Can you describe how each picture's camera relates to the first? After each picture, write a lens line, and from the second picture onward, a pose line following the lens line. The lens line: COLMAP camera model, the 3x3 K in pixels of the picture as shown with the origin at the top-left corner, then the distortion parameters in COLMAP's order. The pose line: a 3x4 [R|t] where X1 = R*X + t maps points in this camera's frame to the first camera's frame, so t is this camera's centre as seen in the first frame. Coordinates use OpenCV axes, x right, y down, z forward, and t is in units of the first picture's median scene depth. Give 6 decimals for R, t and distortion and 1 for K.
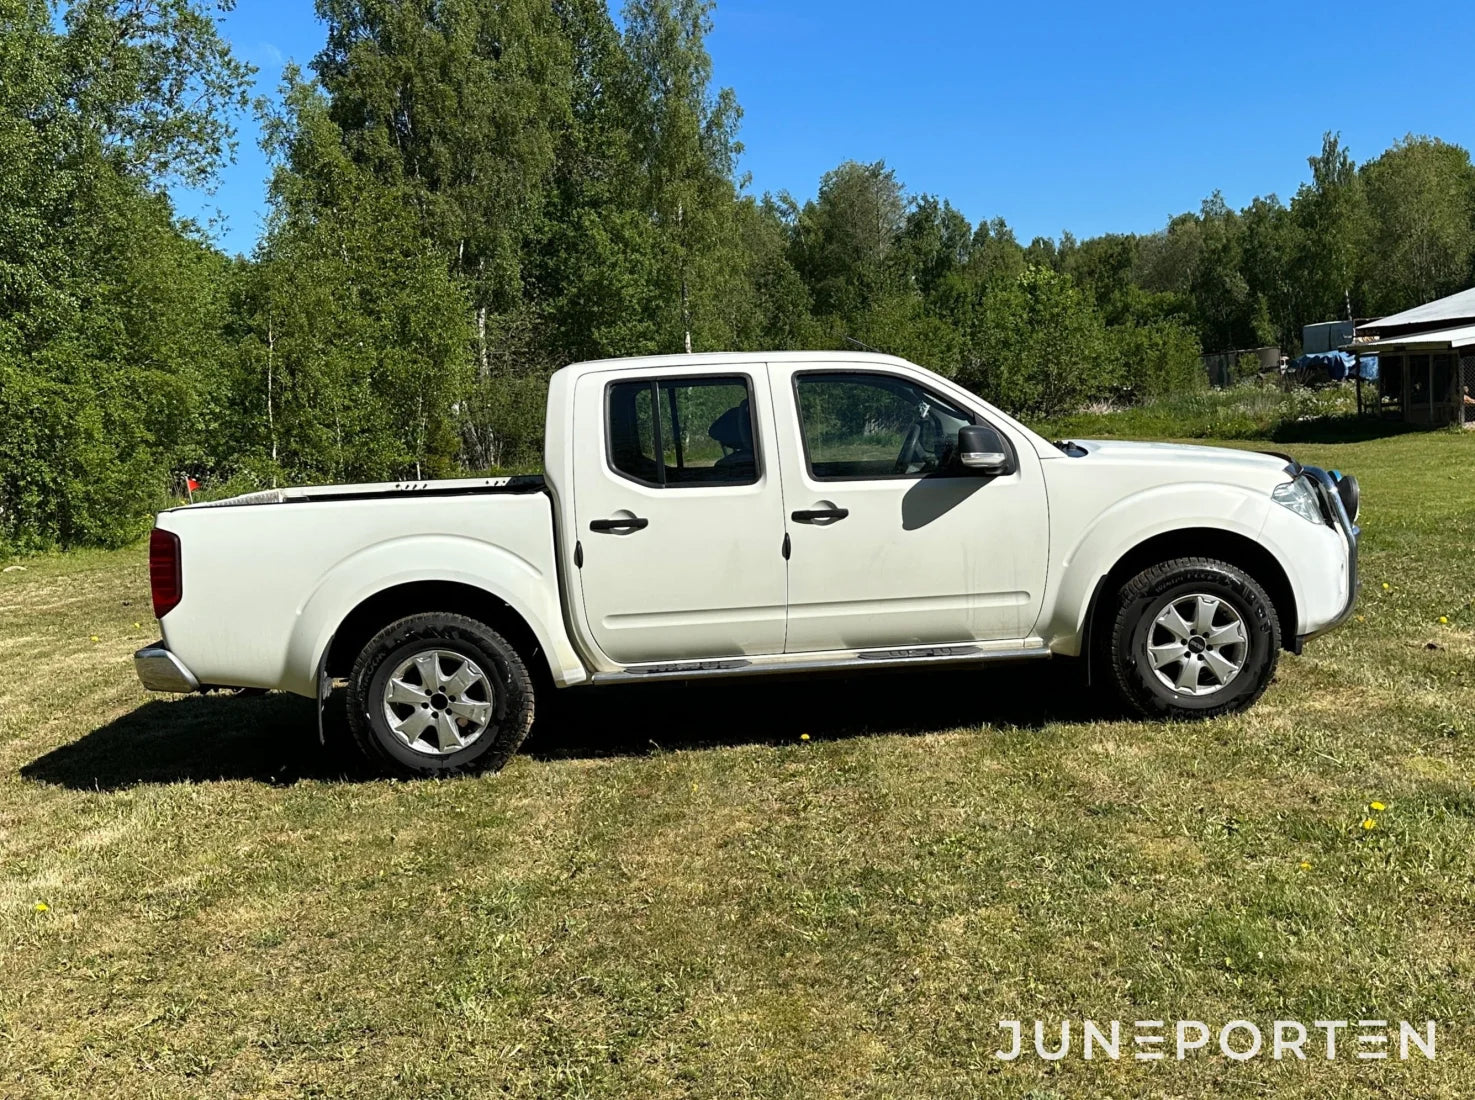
lens RADIAL K [[1429.6, 0, 773.7], [0, 1429.6, 567.0], [0, 0, 1]] dist [0.050782, 0.000000]
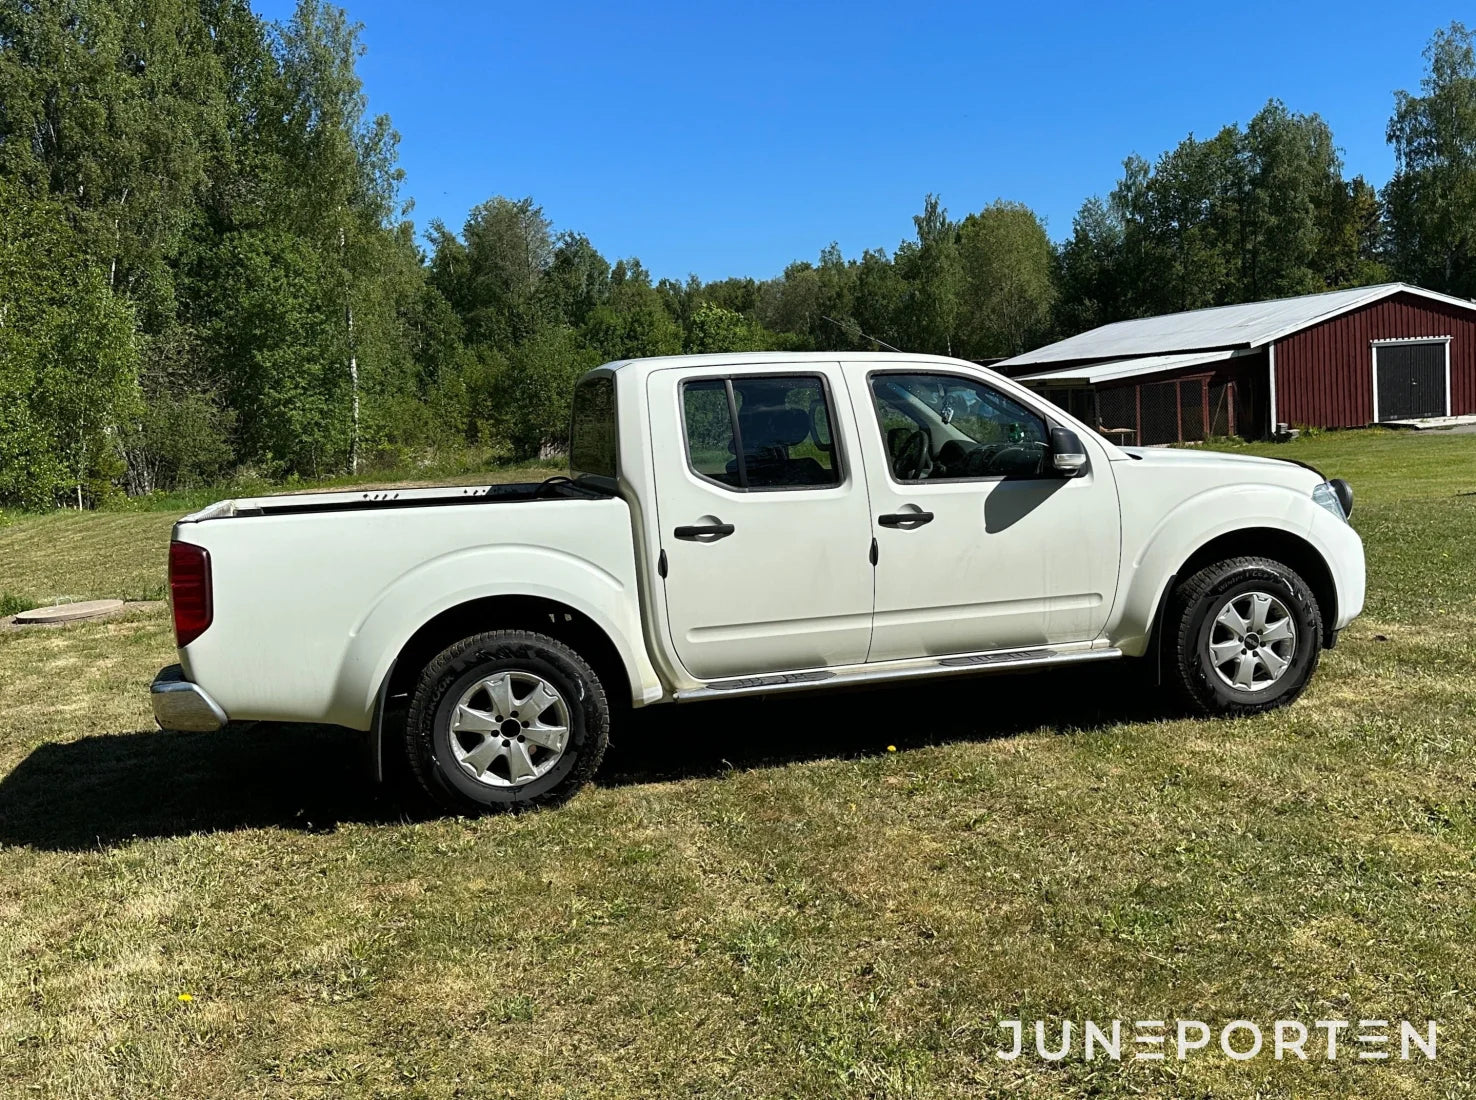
lens RADIAL K [[1367.9, 0, 731.0], [0, 1367.9, 549.0], [0, 0, 1]] dist [0.041954, 0.000000]
pose [[0.975339, -0.014234, 0.220253, -0.282626], [0.020345, 0.999468, -0.025499, 0.005344], [-0.219773, 0.029351, 0.975109, 0.119379]]
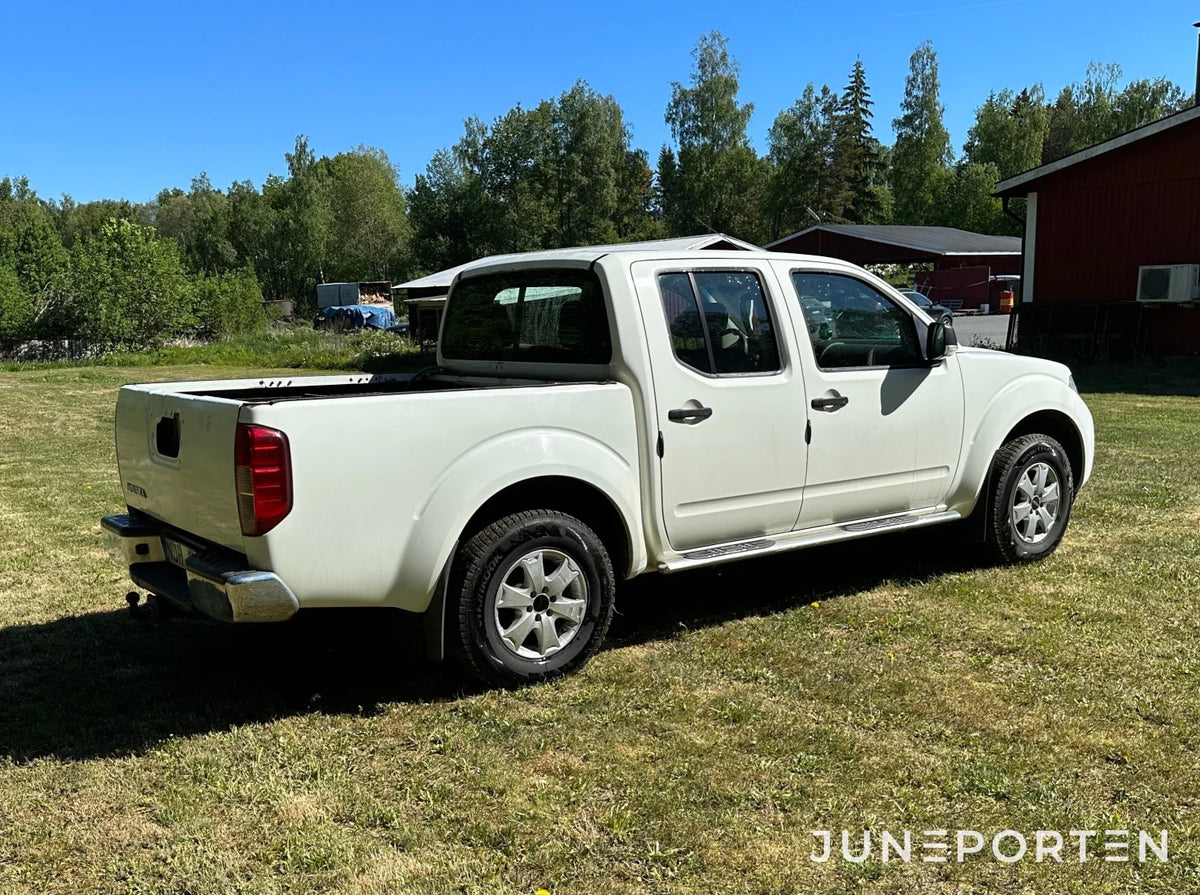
lens RADIAL K [[1163.1, 0, 504.0], [0, 1163.1, 512.8], [0, 0, 1]] dist [0.050782, 0.000000]
pose [[0.856827, -0.054400, 0.512726, -0.636659], [0.039248, 0.998415, 0.040344, 0.002182], [-0.514108, -0.014444, 0.857604, 0.348842]]
